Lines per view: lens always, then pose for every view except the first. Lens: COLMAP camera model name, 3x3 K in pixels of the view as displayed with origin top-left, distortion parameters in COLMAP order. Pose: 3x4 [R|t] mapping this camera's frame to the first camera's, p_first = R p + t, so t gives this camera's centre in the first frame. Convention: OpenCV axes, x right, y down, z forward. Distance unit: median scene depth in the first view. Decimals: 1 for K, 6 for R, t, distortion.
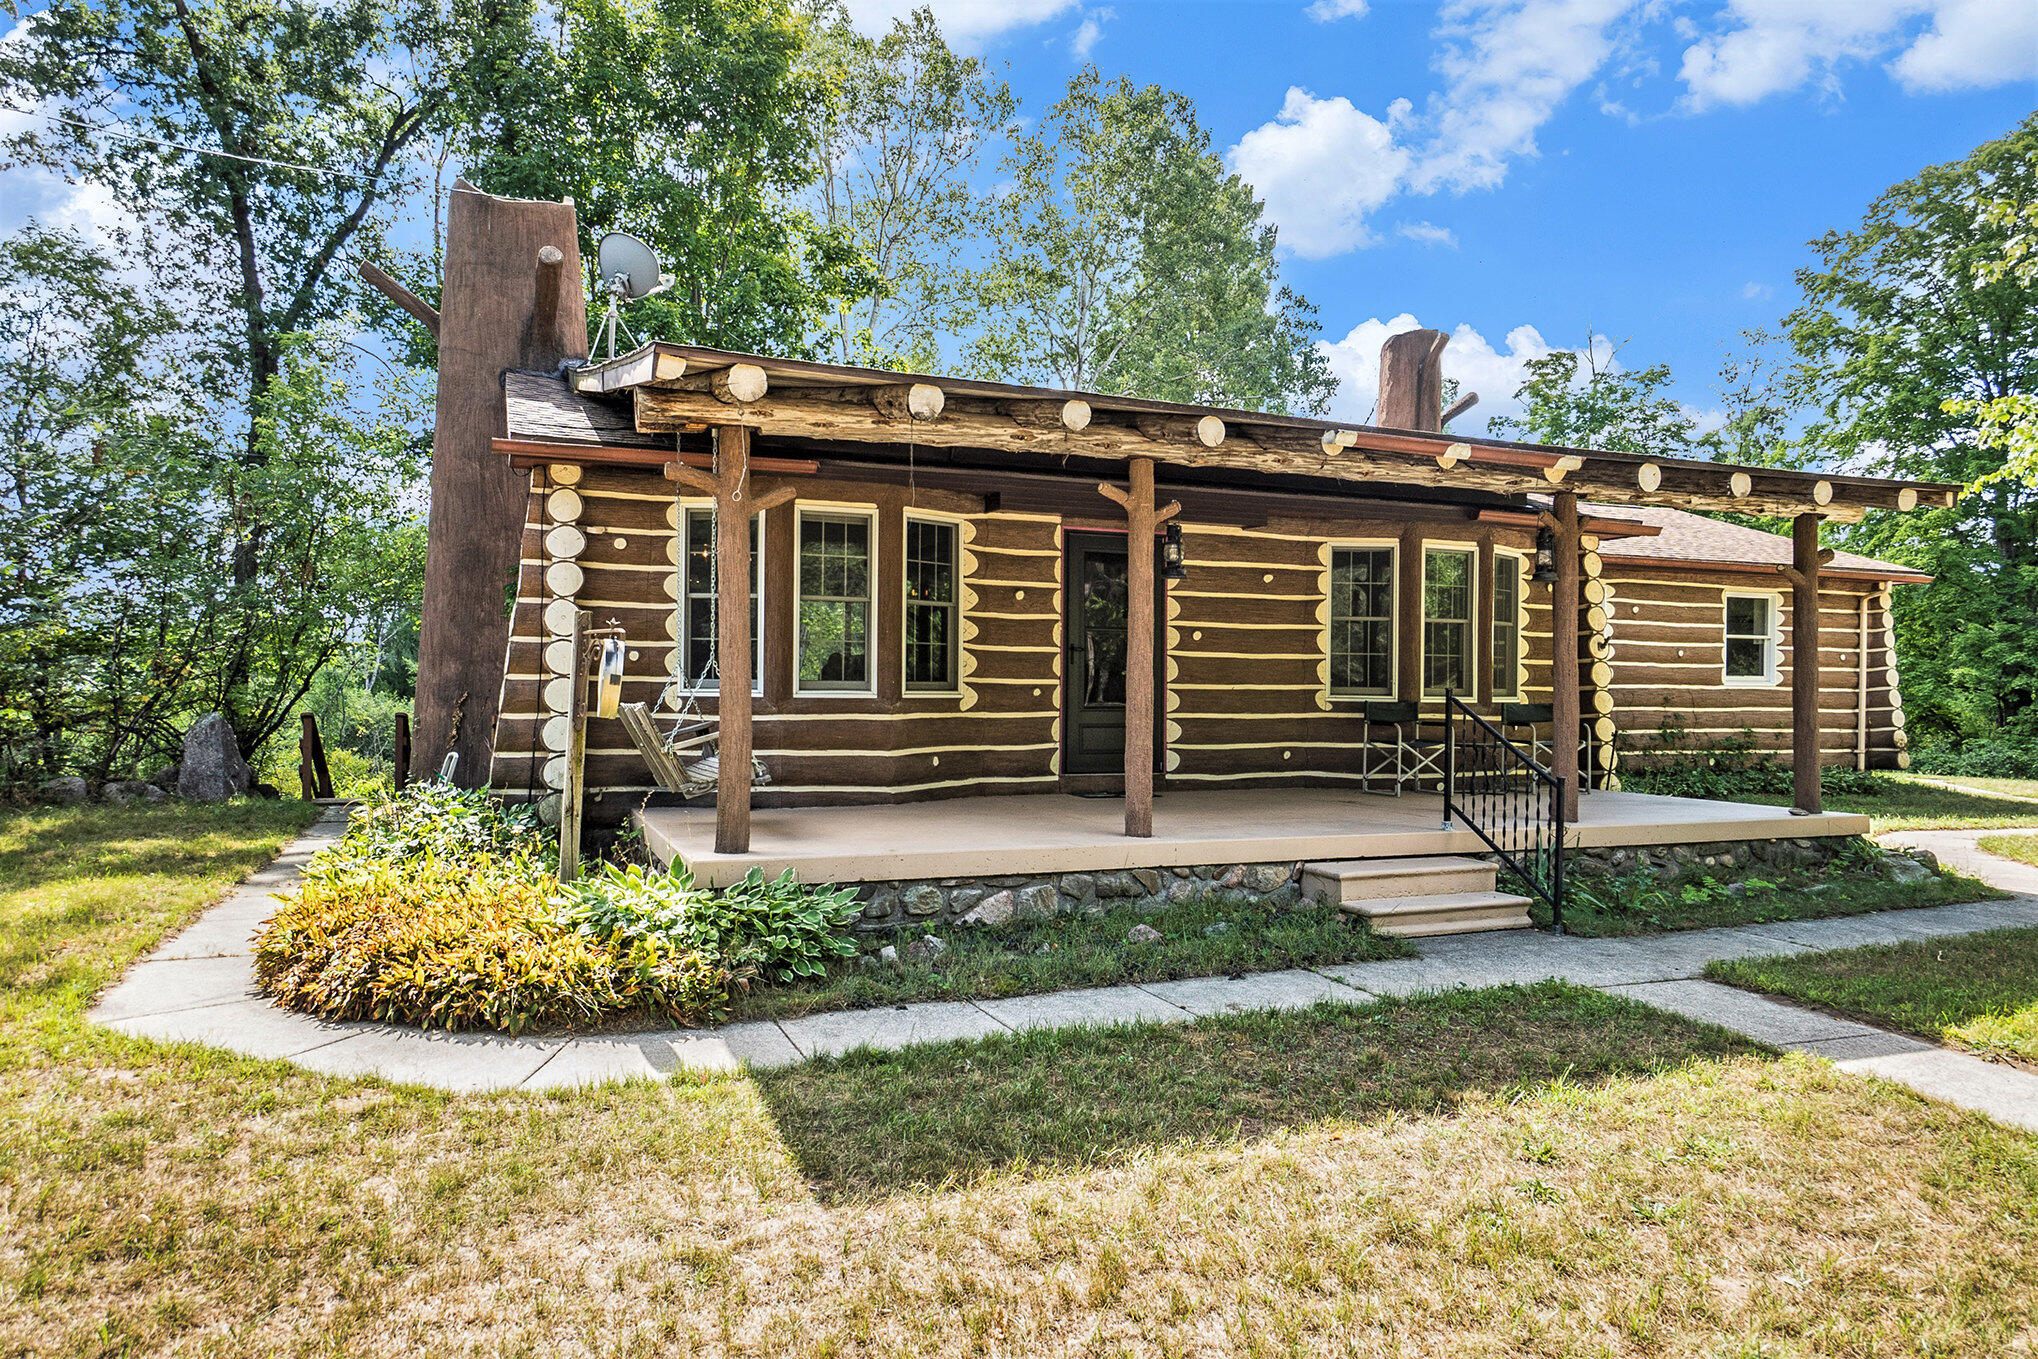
lens RADIAL K [[1240.6, 0, 1019.6], [0, 1240.6, 681.0], [0, 0, 1]] dist [-0.019056, 0.005877]
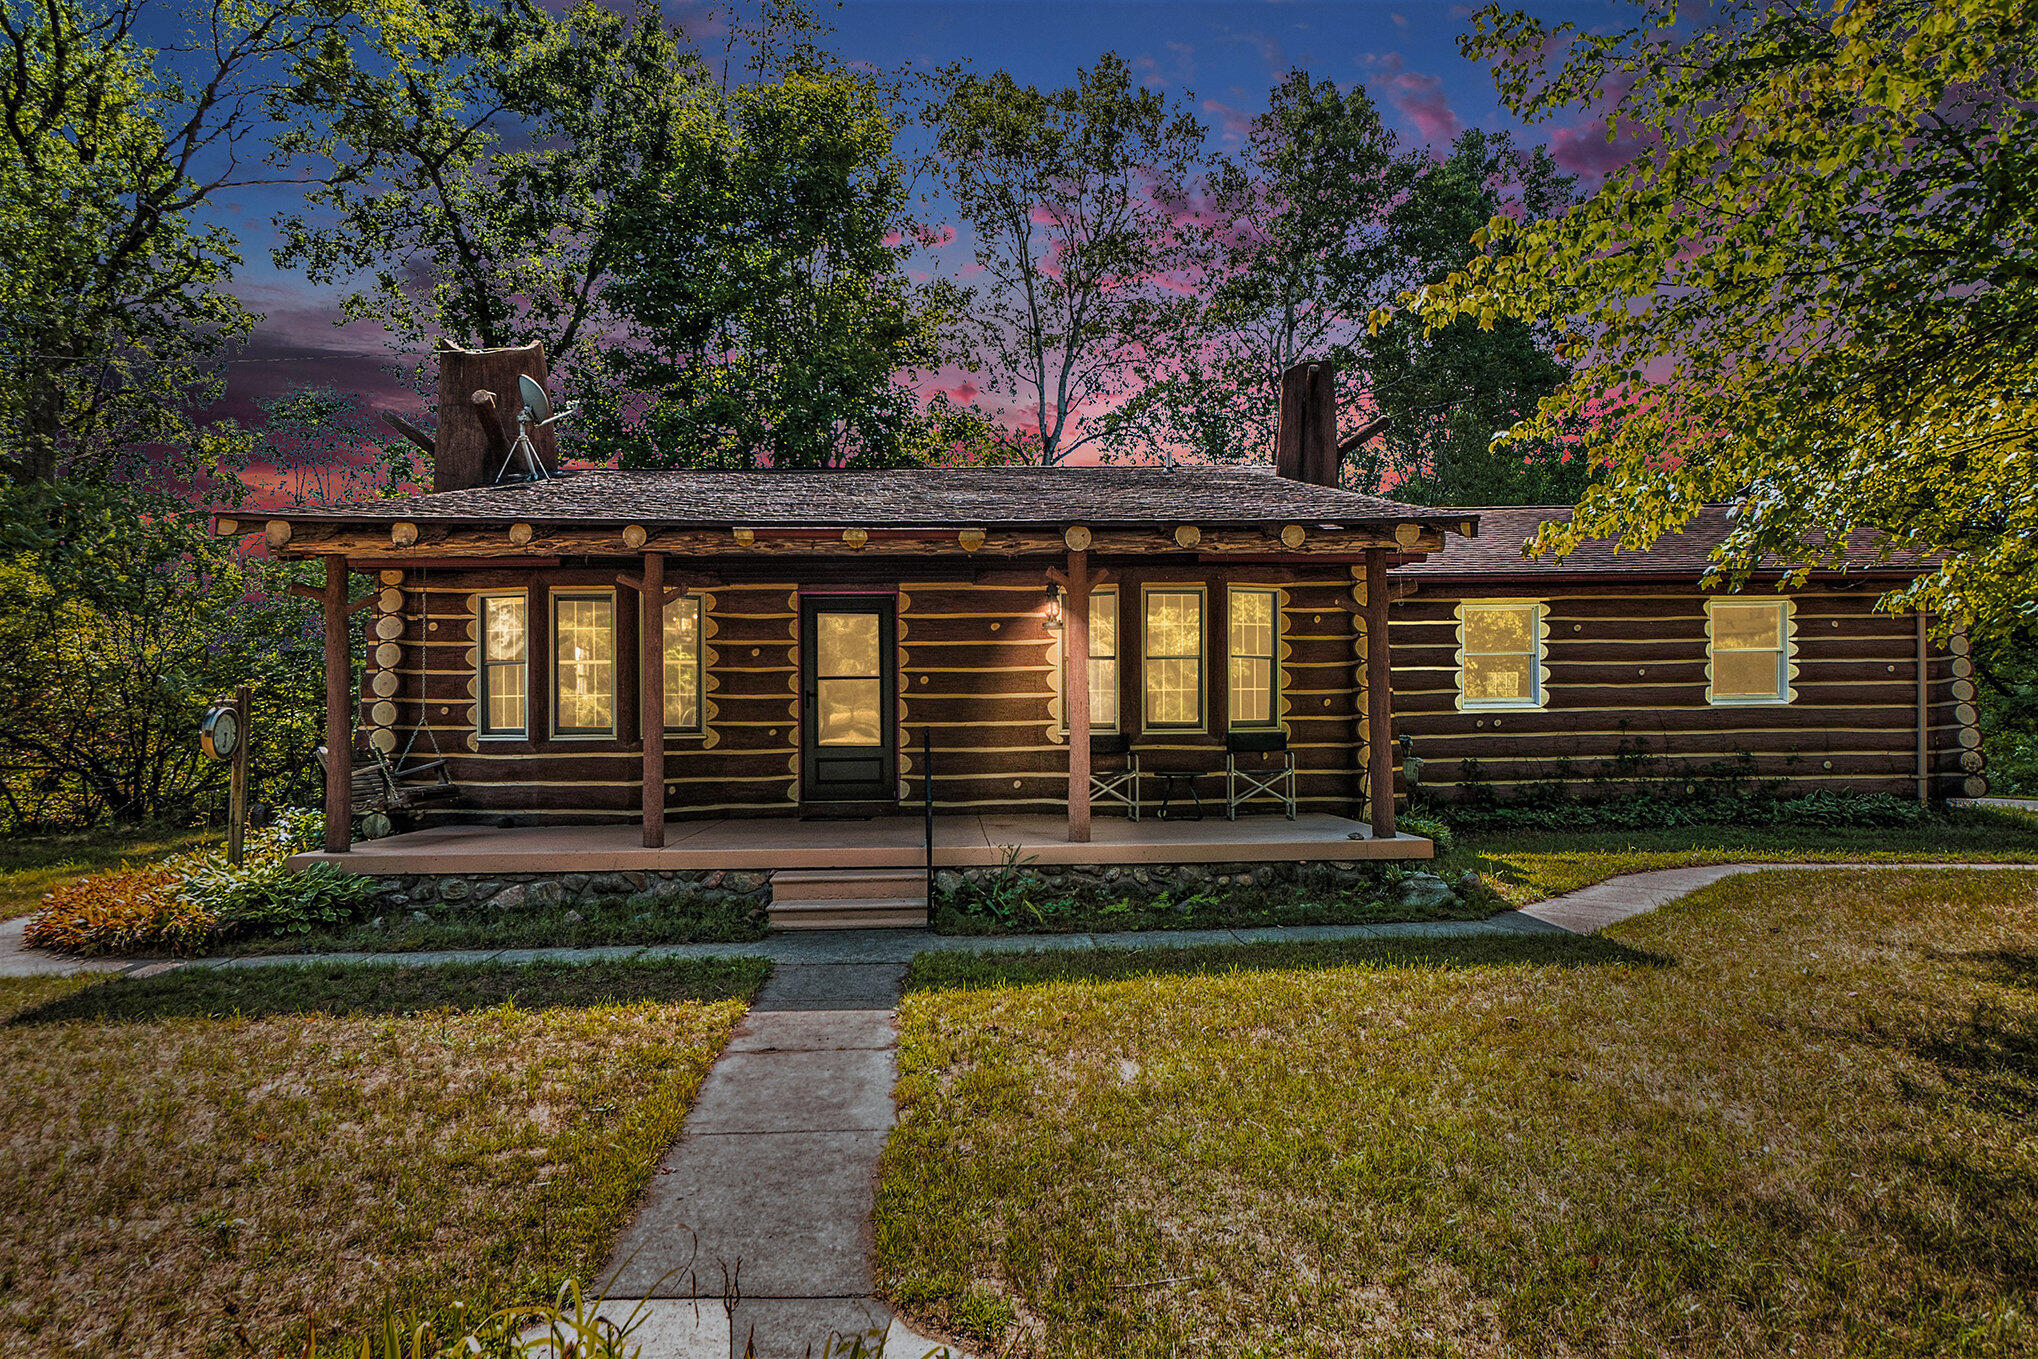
lens RADIAL K [[1294.3, 0, 1018.7], [0, 1294.3, 671.2], [0, 0, 1]] dist [-0.026259, -0.000370]
pose [[0.953686, -0.031861, -0.299112, 0.625919], [0.022352, 0.999132, -0.035158, -0.000559], [0.299973, 0.026844, 0.953570, -0.117704]]
